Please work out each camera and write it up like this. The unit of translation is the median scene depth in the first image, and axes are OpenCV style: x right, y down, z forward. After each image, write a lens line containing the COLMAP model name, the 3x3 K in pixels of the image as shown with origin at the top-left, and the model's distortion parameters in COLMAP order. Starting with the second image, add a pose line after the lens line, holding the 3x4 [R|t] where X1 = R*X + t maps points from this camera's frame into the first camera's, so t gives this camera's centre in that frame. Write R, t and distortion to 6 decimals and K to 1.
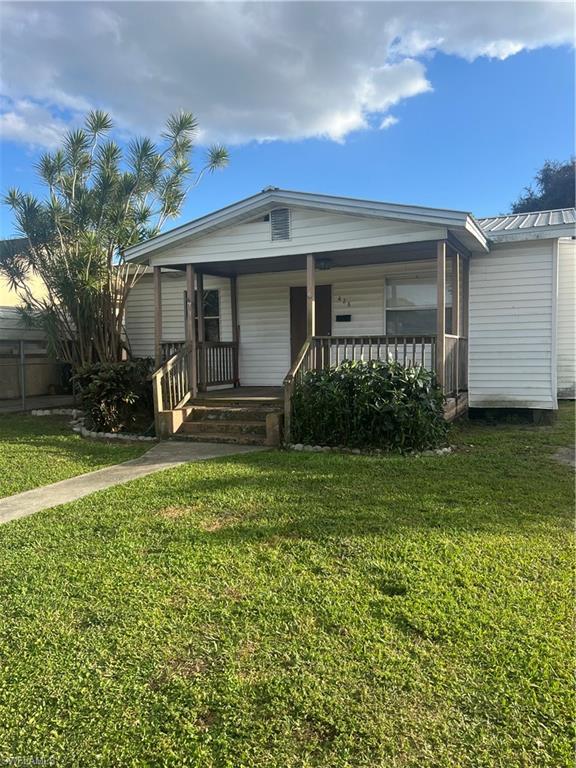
lens RADIAL K [[576.7, 0, 292.9], [0, 576.7, 384.3], [0, 0, 1]] dist [0.034776, -0.006531]
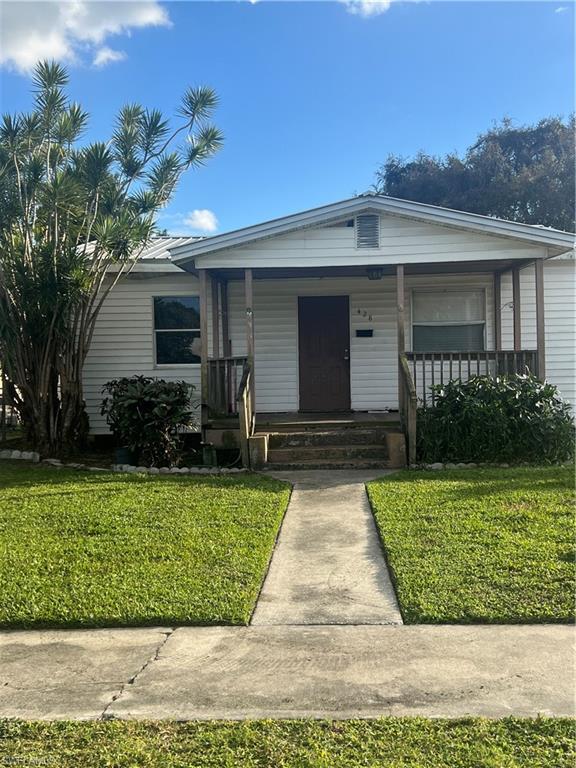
lens RADIAL K [[825.3, 0, 285.0], [0, 825.3, 385.1], [0, 0, 1]] dist [0.067338, 0.000000]
pose [[0.931238, -0.007560, 0.364332, -0.530285], [0.026879, 0.998486, -0.047984, 0.024529], [-0.363418, 0.054477, 0.930032, -0.143539]]
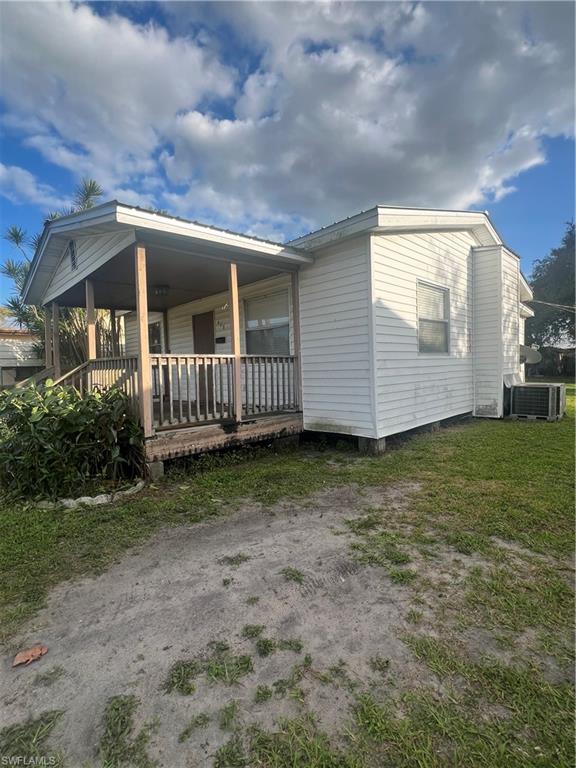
lens RADIAL K [[366.4, 0, 287.8], [0, 366.4, 382.3], [0, 0, 1]] dist [0.006681, 0.000595]
pose [[0.927624, -0.003394, -0.373499, 0.502124], [0.000915, 0.999976, -0.006813, -0.033204], [0.373513, 0.005978, 0.927606, 0.439886]]
